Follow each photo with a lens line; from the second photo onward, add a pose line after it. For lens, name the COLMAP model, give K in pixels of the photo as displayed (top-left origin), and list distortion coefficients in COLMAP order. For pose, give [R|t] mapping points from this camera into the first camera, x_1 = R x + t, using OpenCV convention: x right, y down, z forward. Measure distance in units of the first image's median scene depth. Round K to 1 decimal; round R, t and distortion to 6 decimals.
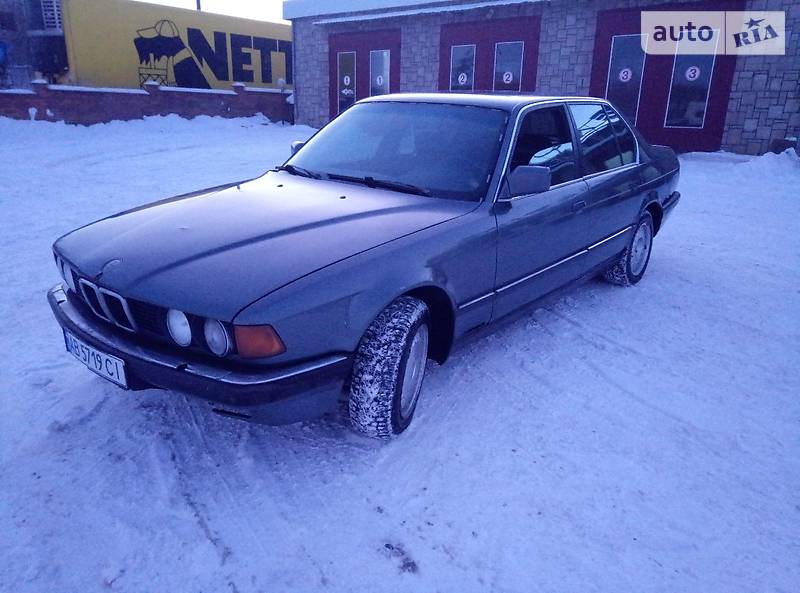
lens RADIAL K [[600.0, 0, 406.1], [0, 600.0, 285.8], [0, 0, 1]] dist [0.039702, -0.044540]
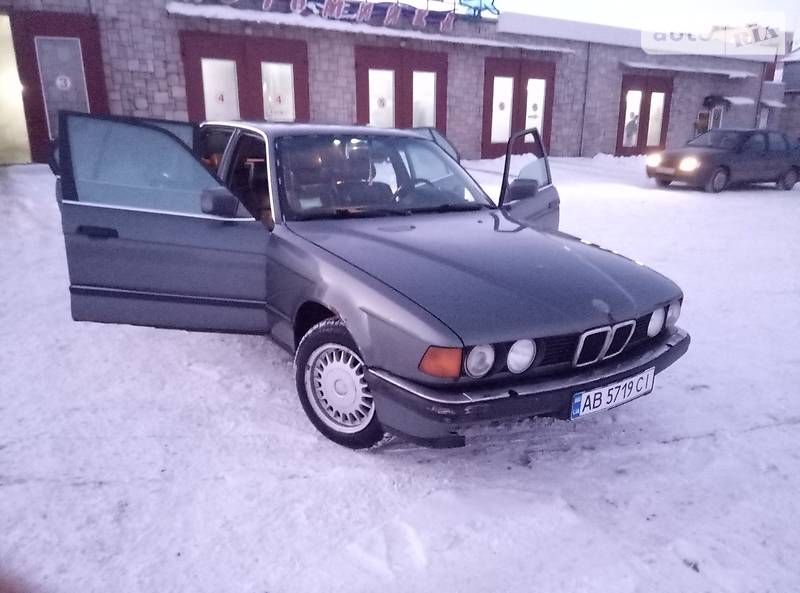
lens RADIAL K [[605.2, 0, 405.8], [0, 605.2, 286.9], [0, 0, 1]] dist [0.028507, -0.029042]
pose [[0.277737, -0.269748, 0.922008, -0.243078], [0.270959, 0.942796, 0.194209, -0.056976], [-0.921653, 0.195887, 0.334940, 0.148489]]
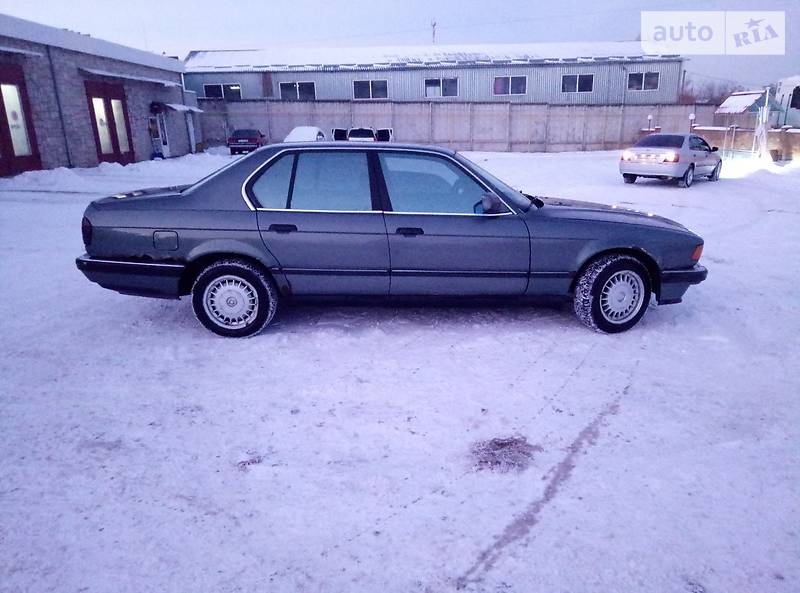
lens RADIAL K [[608.4, 0, 404.8], [0, 608.4, 286.9], [0, 0, 1]] dist [0.026903, -0.032648]
pose [[-0.645648, -0.209267, 0.734402, -0.245156], [0.223664, 0.867719, 0.443889, -0.164587], [-0.730146, 0.450856, -0.513436, 0.468920]]
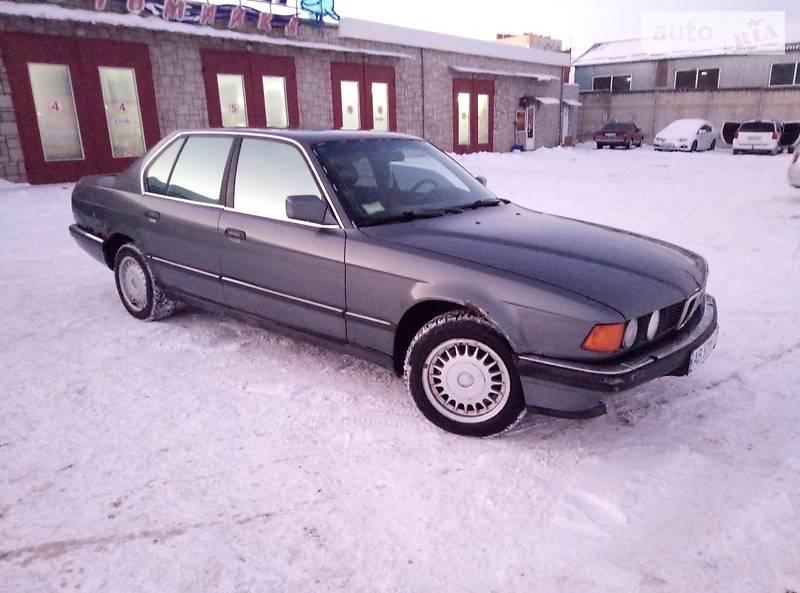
lens RADIAL K [[600.0, 0, 406.1], [0, 600.0, 285.8], [0, 0, 1]] dist [0.039702, -0.044540]
pose [[-0.019089, -0.278462, 0.960258, -0.260319], [0.303884, 0.913380, 0.270909, -0.081704], [-0.952518, 0.296978, 0.067184, 0.229315]]
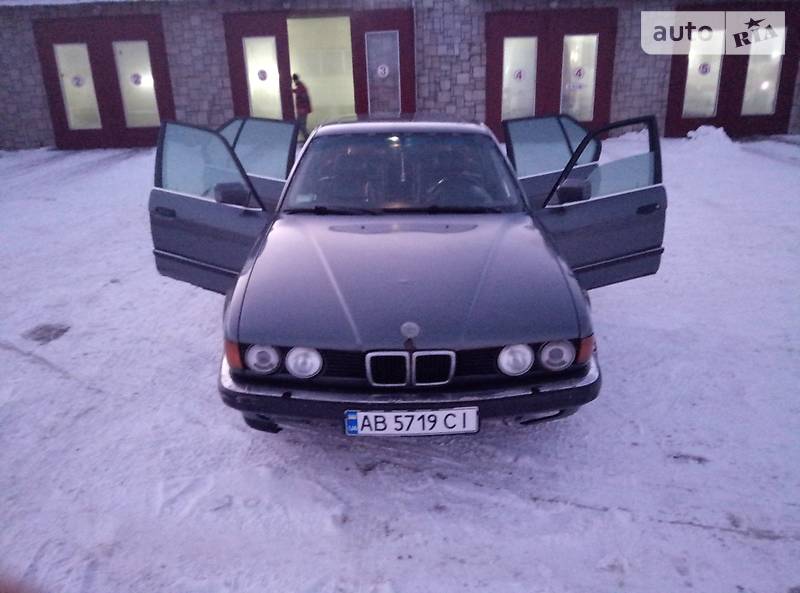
lens RADIAL K [[608.4, 0, 404.8], [0, 608.4, 286.9], [0, 0, 1]] dist [0.026903, -0.032648]
pose [[0.762215, -0.235522, 0.602957, -0.170515], [0.227079, 0.969553, 0.091662, -0.030950], [-0.606187, 0.067052, 0.792490, 0.029248]]
